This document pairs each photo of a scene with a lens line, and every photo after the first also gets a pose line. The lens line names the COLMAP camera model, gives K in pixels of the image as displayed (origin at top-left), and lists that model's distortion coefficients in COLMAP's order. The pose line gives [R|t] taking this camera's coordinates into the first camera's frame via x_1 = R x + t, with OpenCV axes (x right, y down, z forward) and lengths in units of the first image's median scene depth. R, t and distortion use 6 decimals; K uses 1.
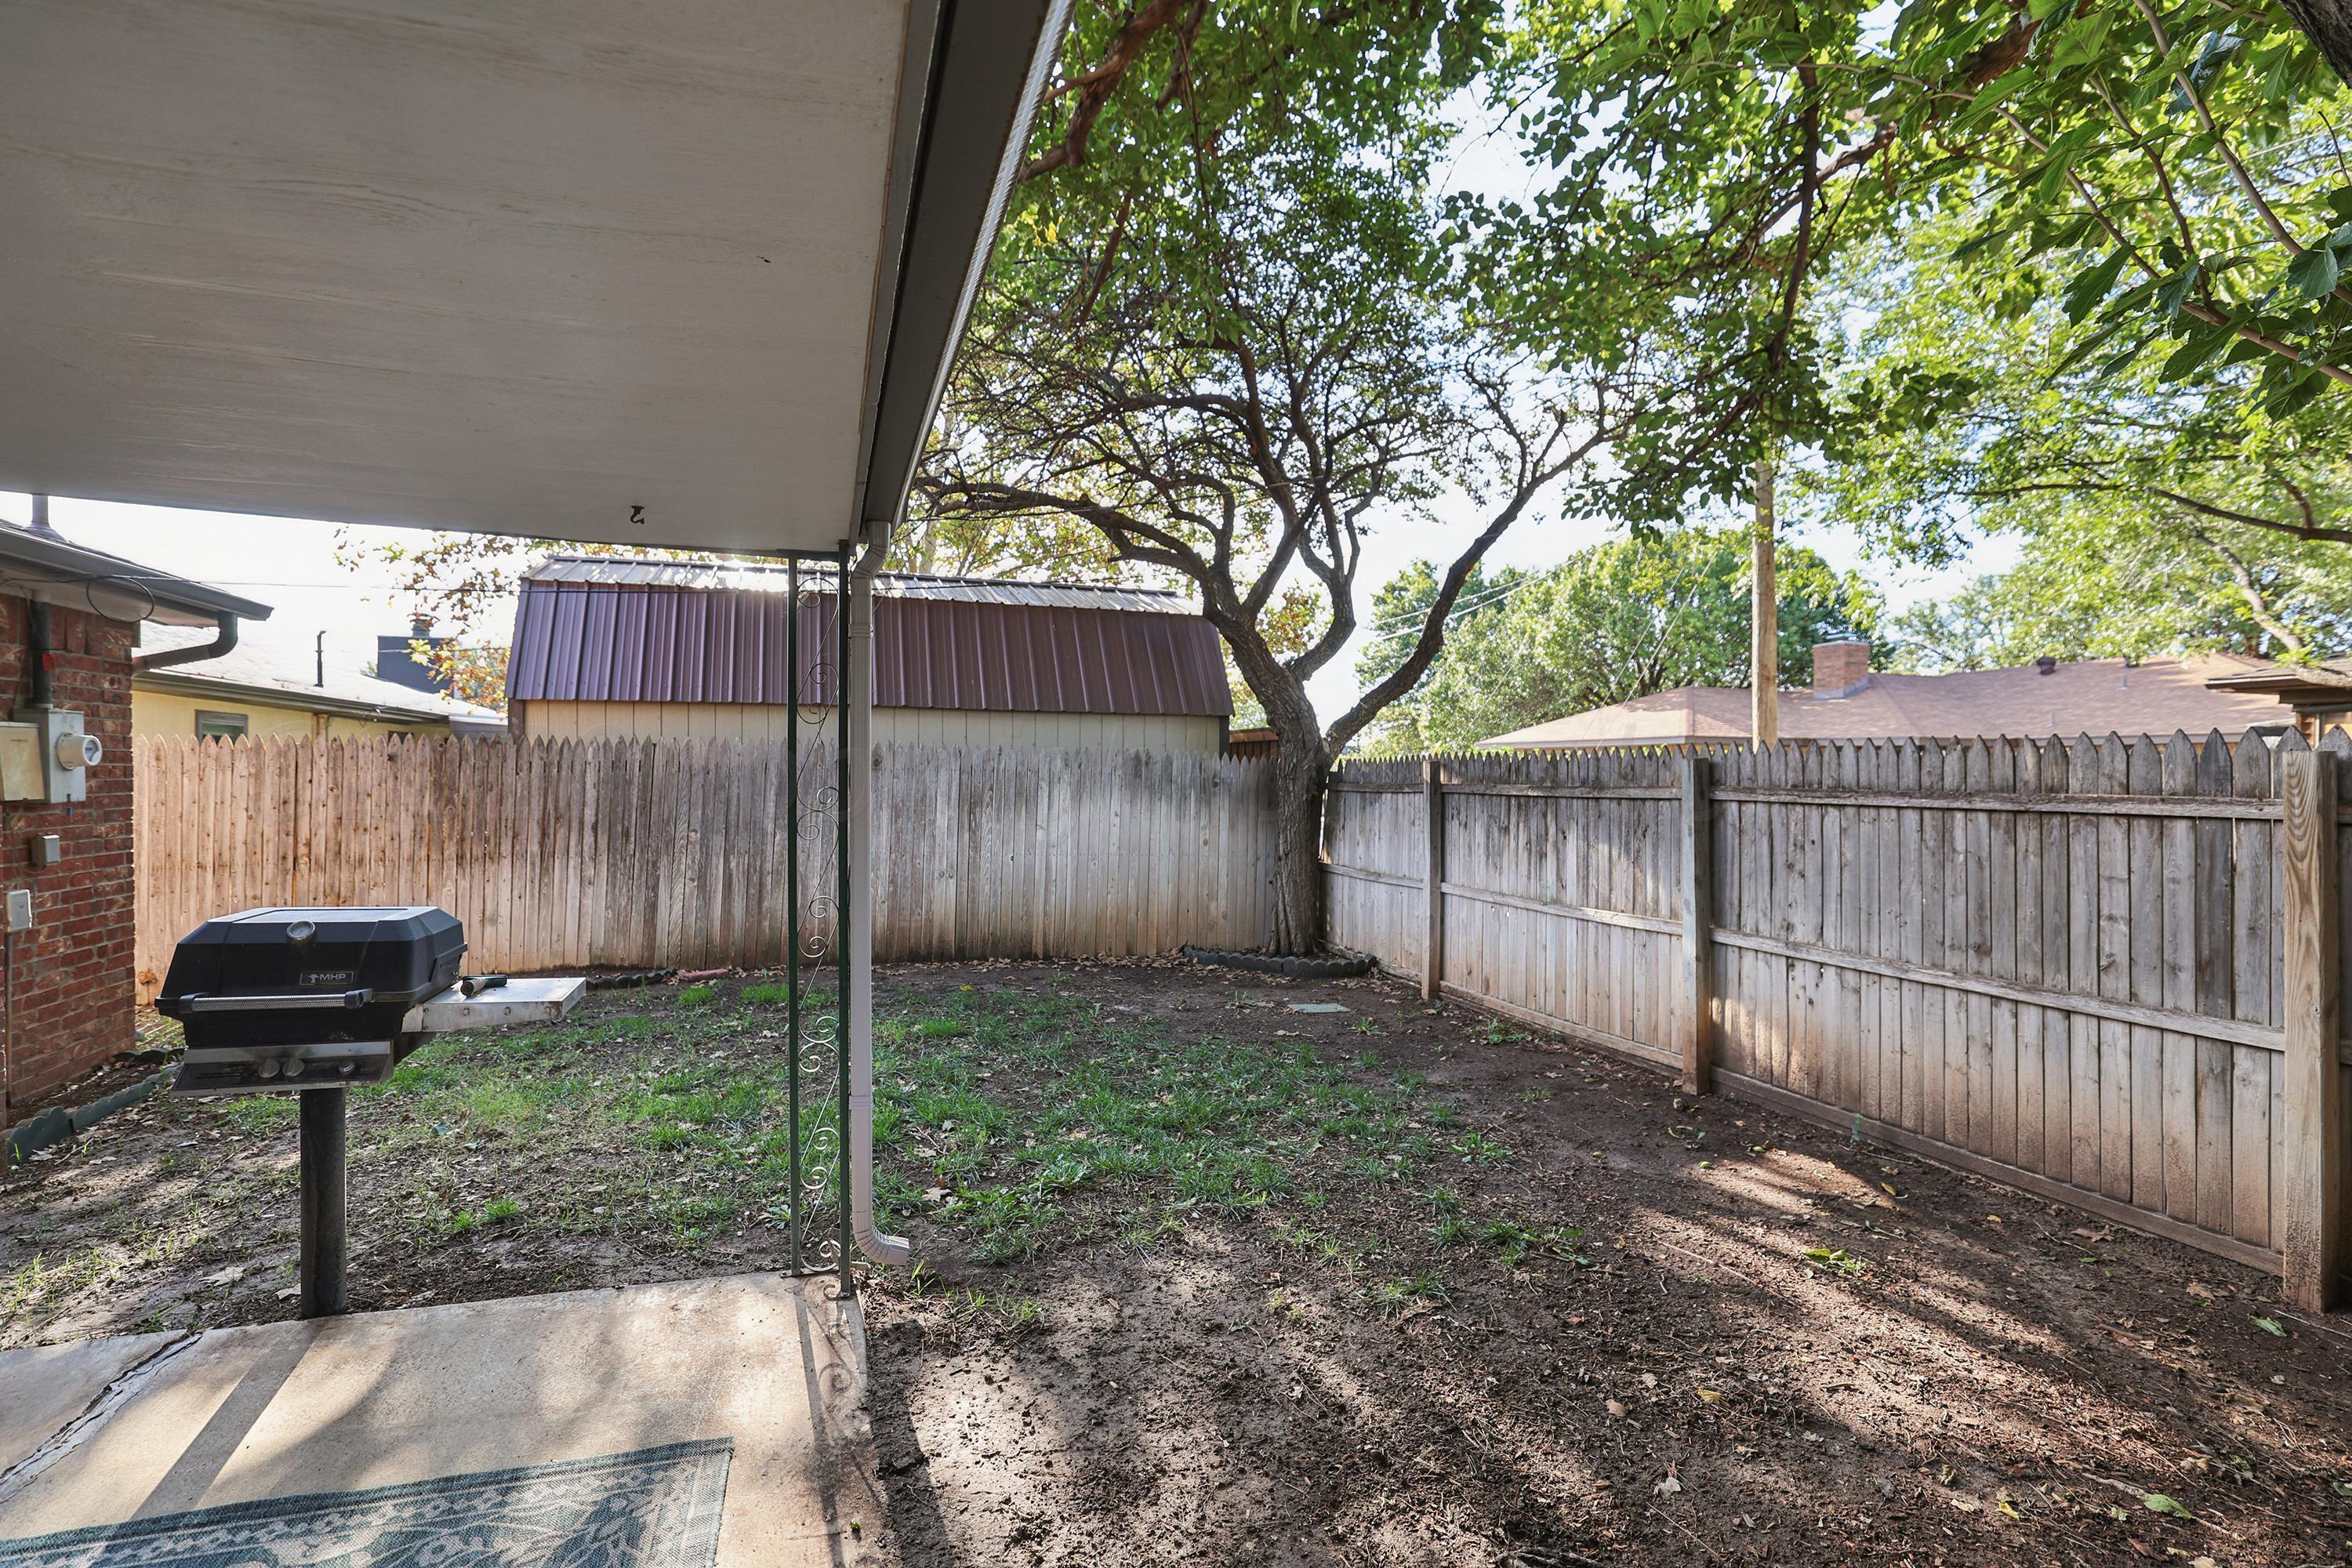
lens RADIAL K [[1029.3, 0, 1186.7], [0, 1029.3, 793.9], [0, 0, 1]] dist [-0.042421, 0.014717]
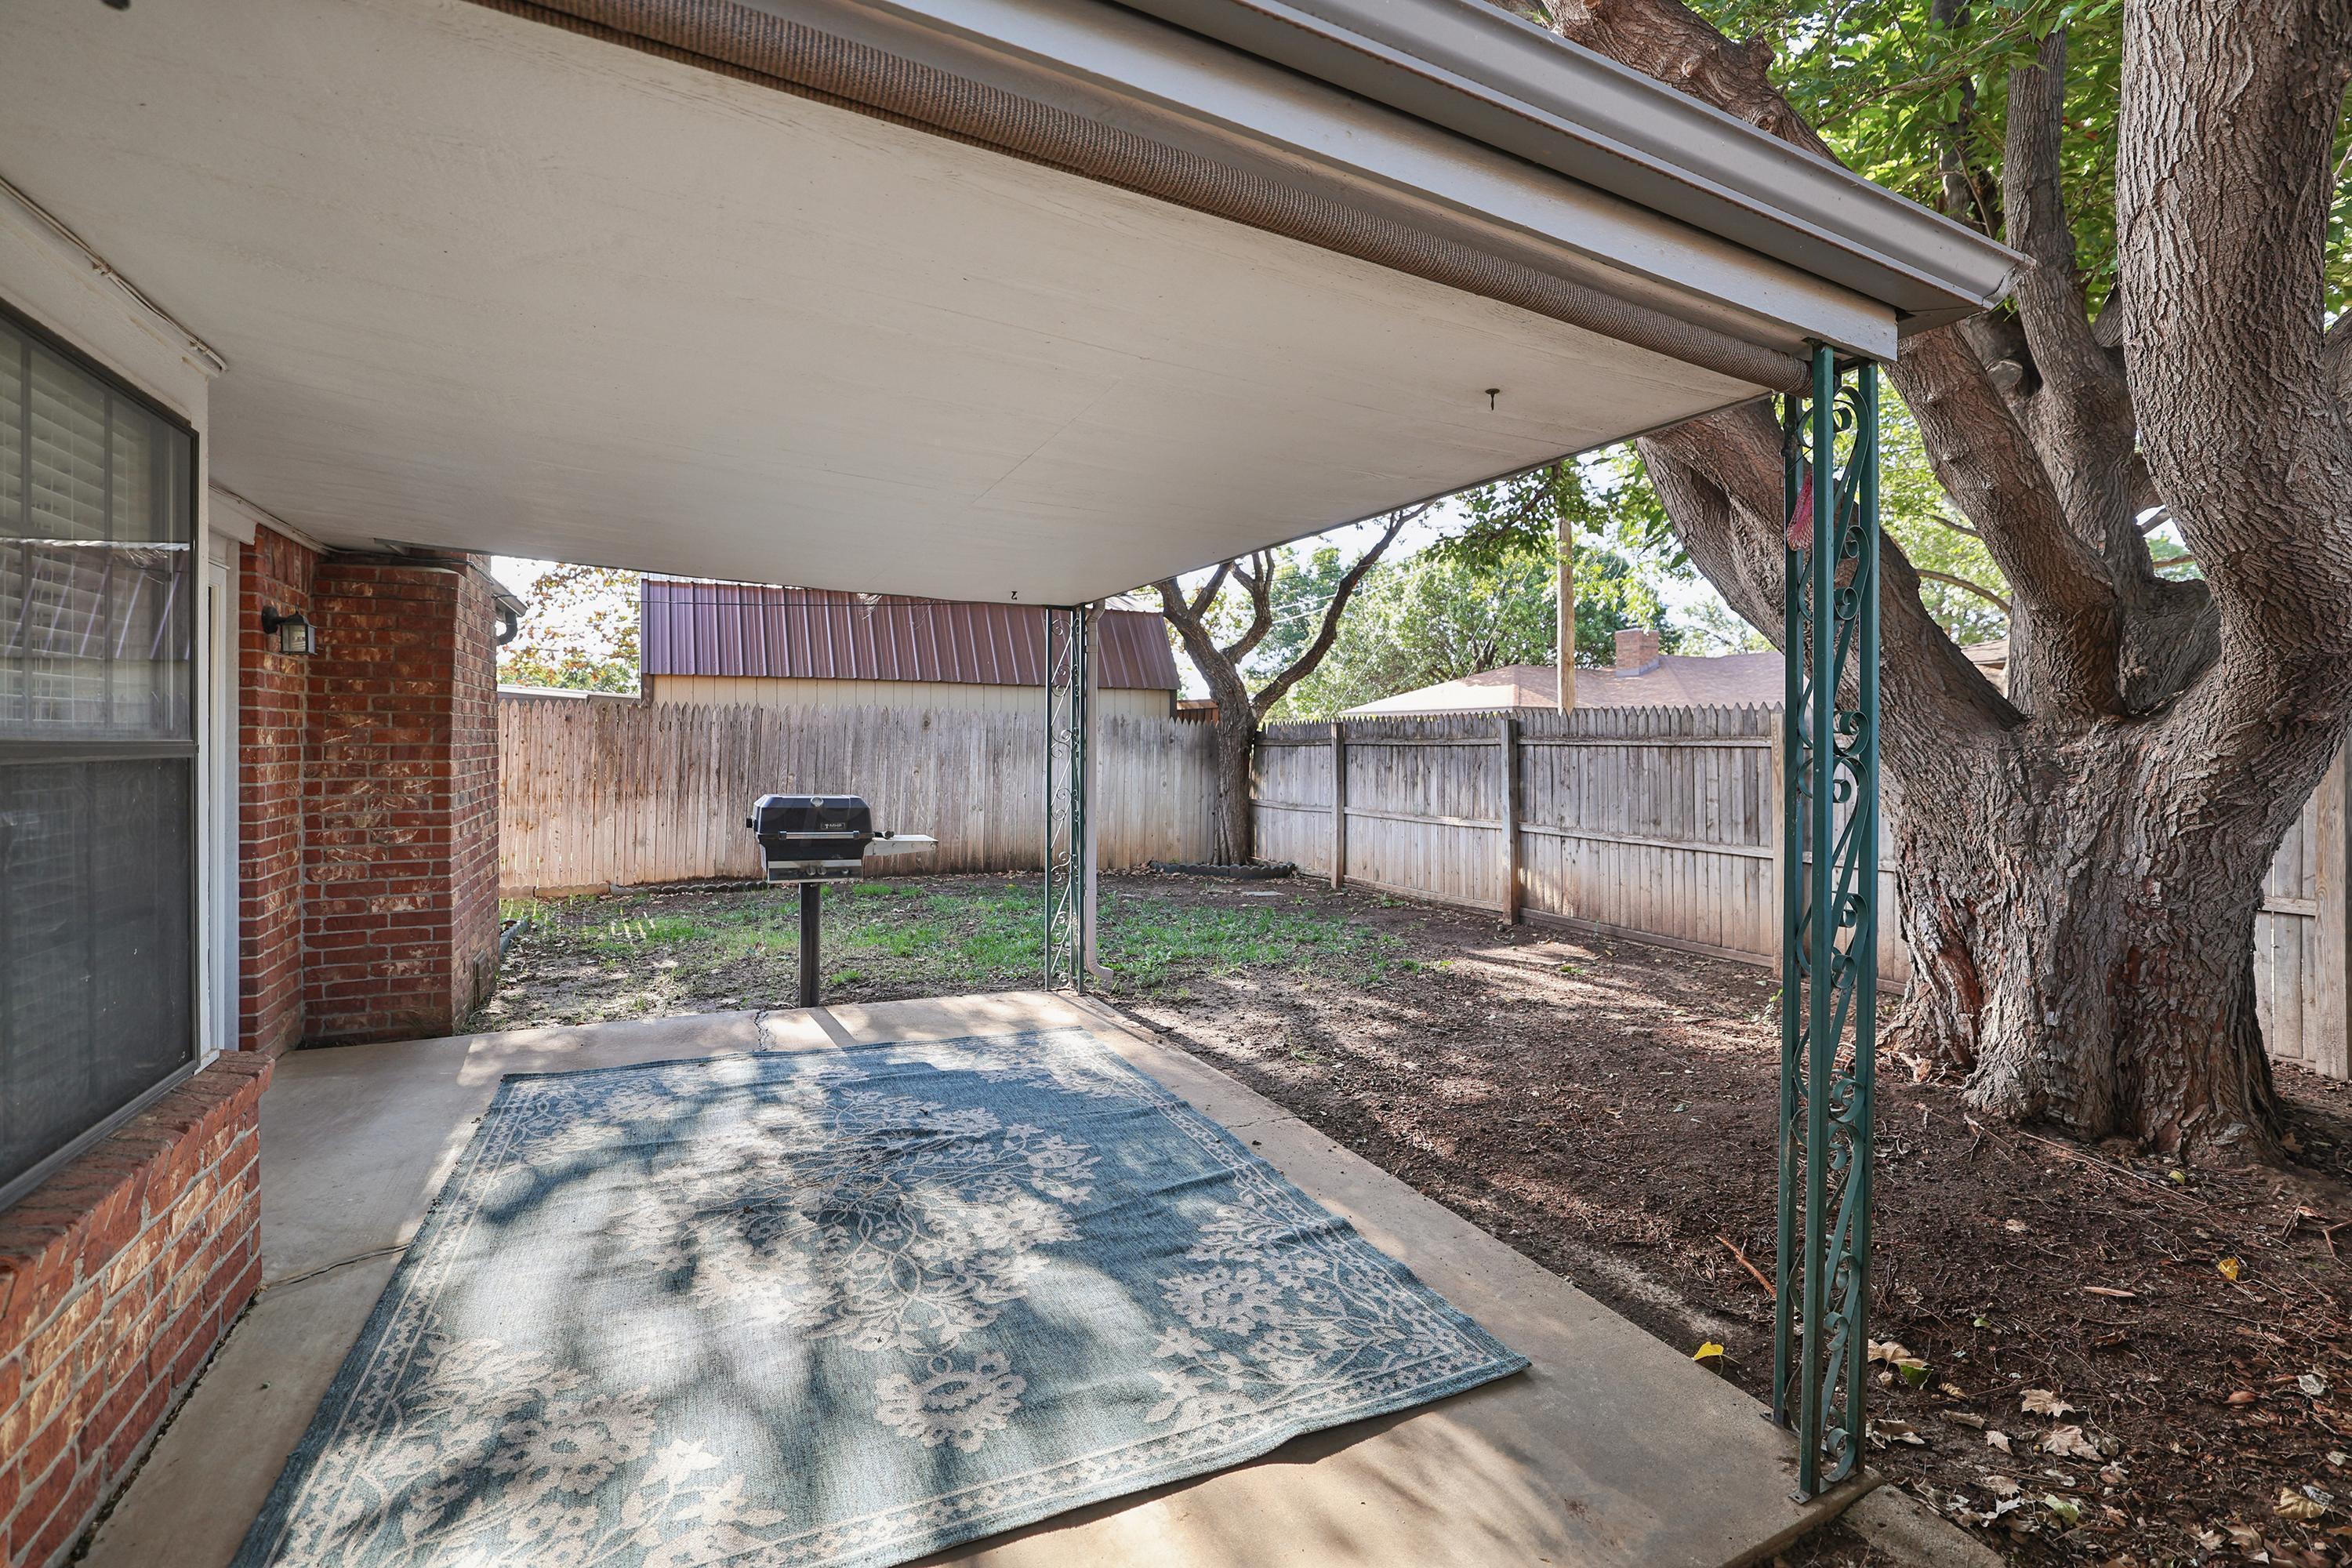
lens RADIAL K [[1029.3, 0, 1167.2], [0, 1029.3, 759.8], [0, 0, 1]] dist [-0.042421, 0.014717]
pose [[0.992240, -0.002521, 0.124309, -0.170265], [0.003012, 0.999988, -0.003763, 0.023799], [-0.124298, 0.004108, 0.992236, -0.384276]]
